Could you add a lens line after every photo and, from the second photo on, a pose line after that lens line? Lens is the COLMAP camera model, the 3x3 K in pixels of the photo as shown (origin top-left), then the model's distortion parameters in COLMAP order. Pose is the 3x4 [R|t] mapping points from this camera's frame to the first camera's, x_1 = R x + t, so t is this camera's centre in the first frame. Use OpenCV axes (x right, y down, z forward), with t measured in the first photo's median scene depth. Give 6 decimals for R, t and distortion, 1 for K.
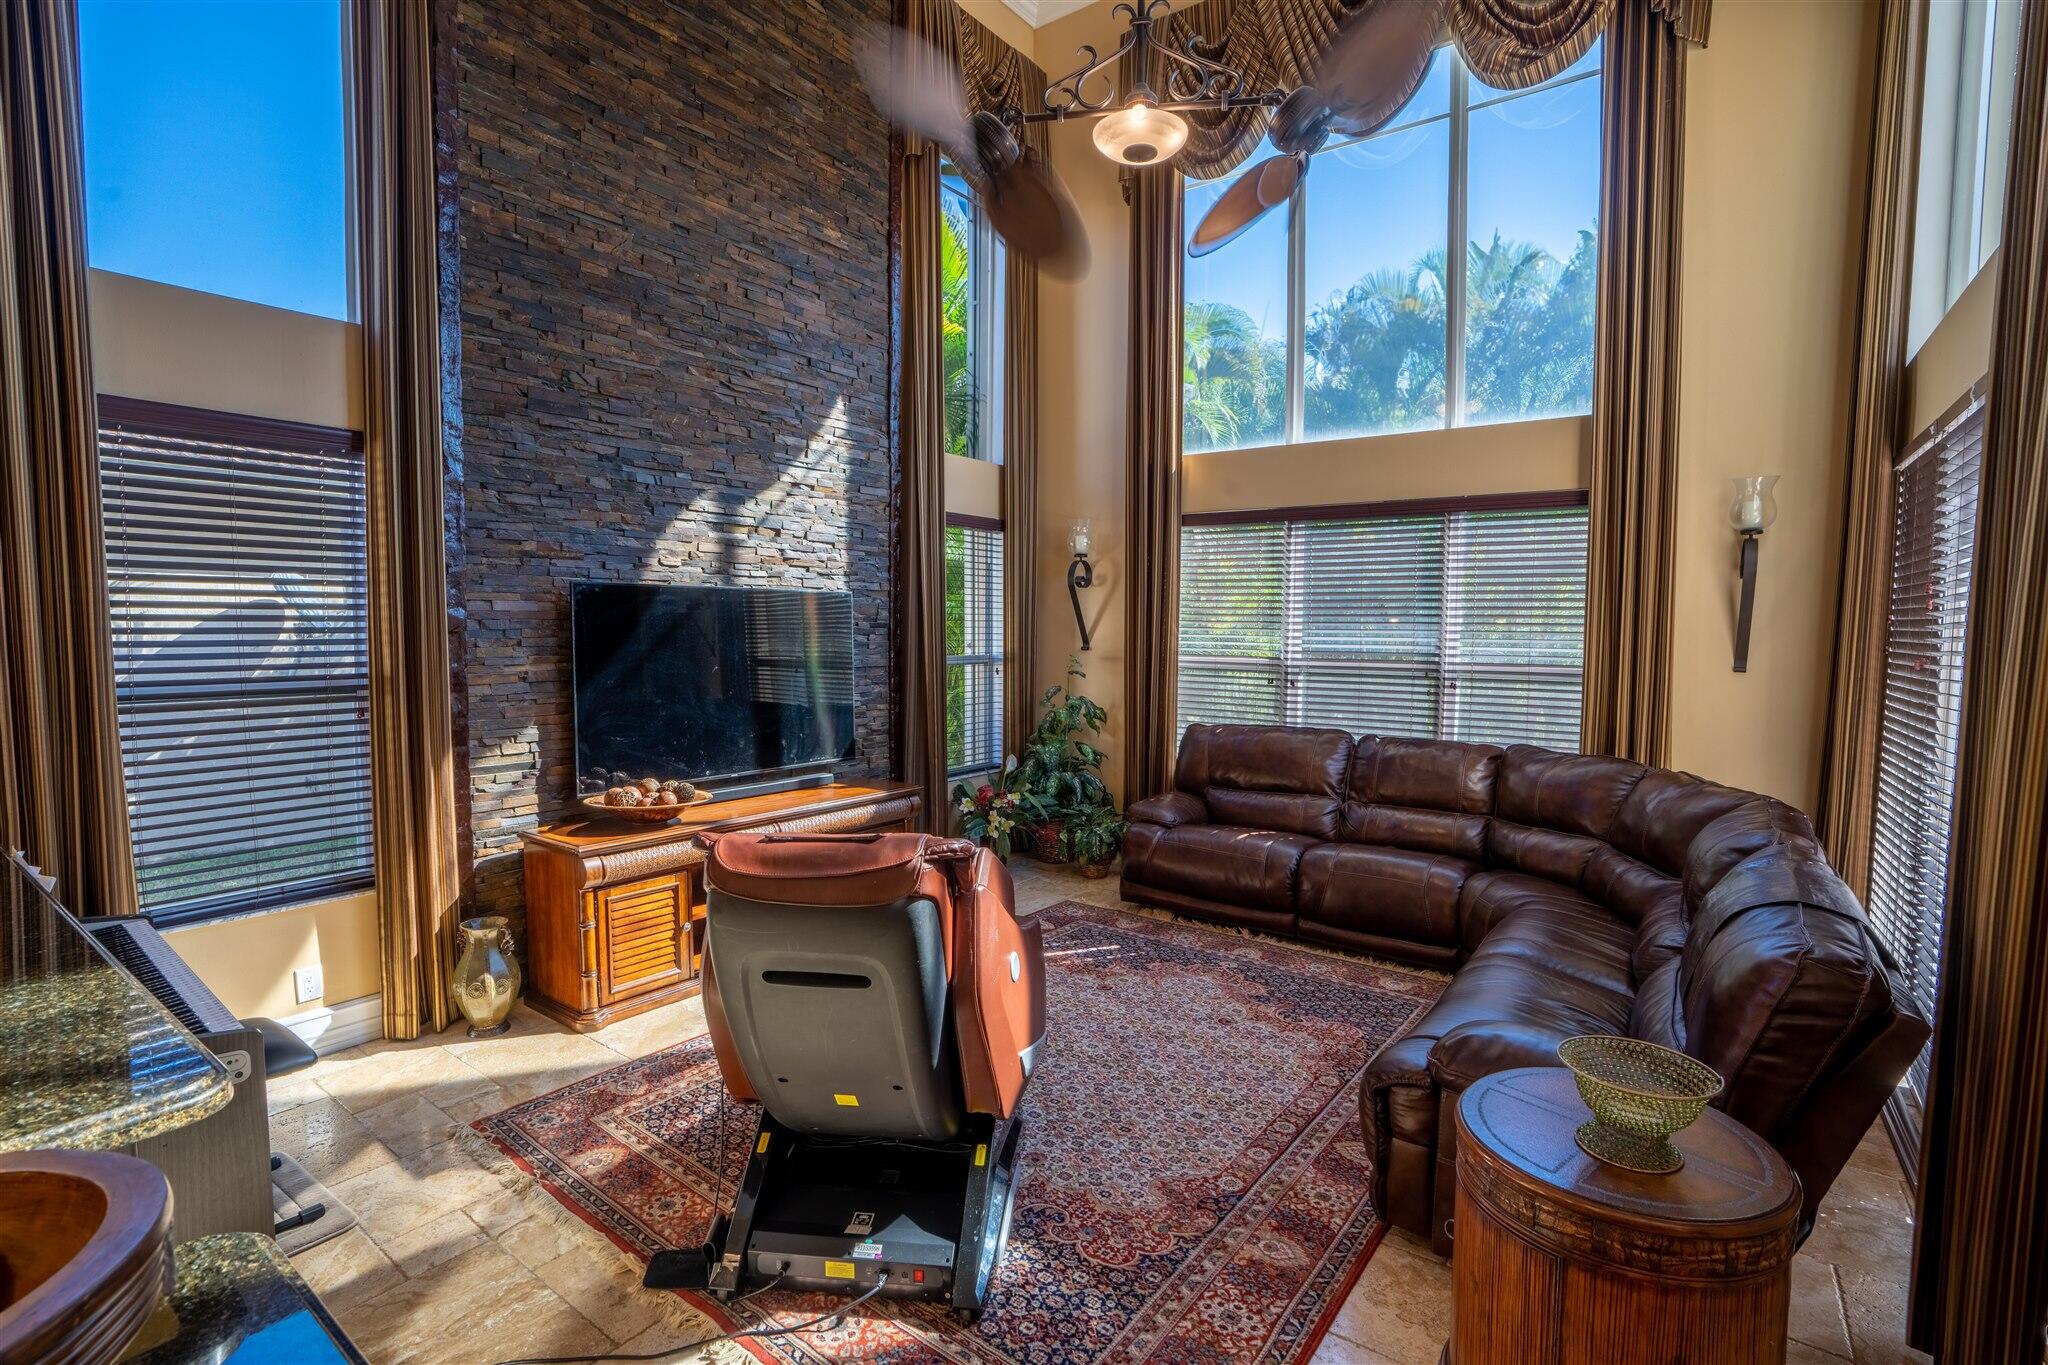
lens RADIAL K [[956.7, 0, 1011.5], [0, 956.7, 685.9], [0, 0, 1]] dist [-0.070576, 0.028069]
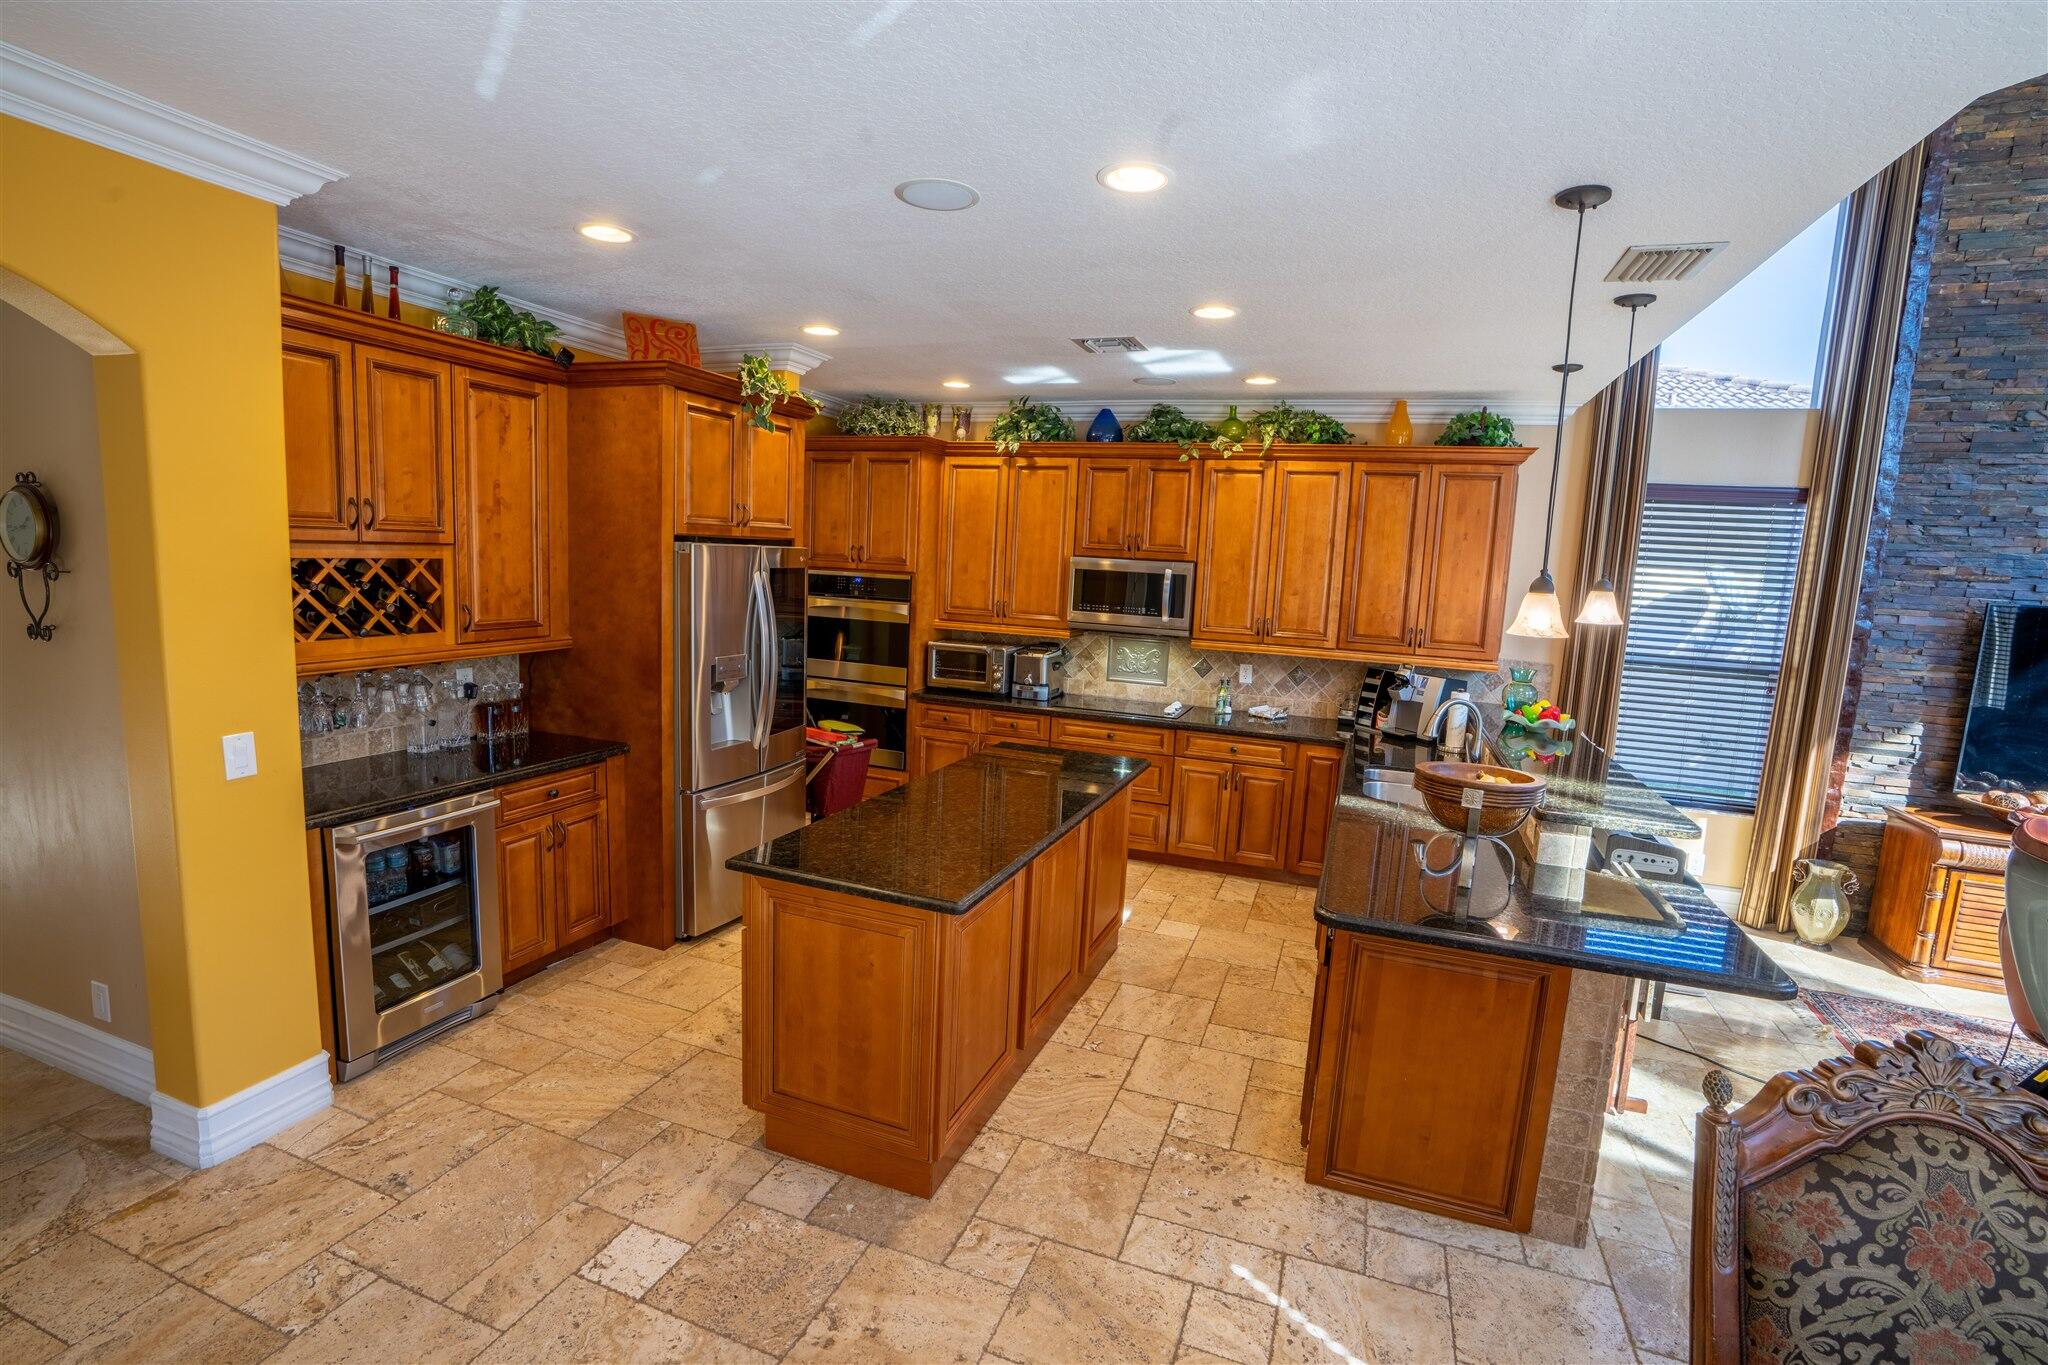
lens RADIAL K [[956.7, 0, 1011.5], [0, 956.7, 685.9], [0, 0, 1]] dist [-0.070576, 0.028069]
pose [[0.273944, 0.139488, -0.951576, 0.258242], [-0.109271, 0.987534, 0.113301, -0.008661], [0.955518, 0.072942, 0.285771, -0.407265]]
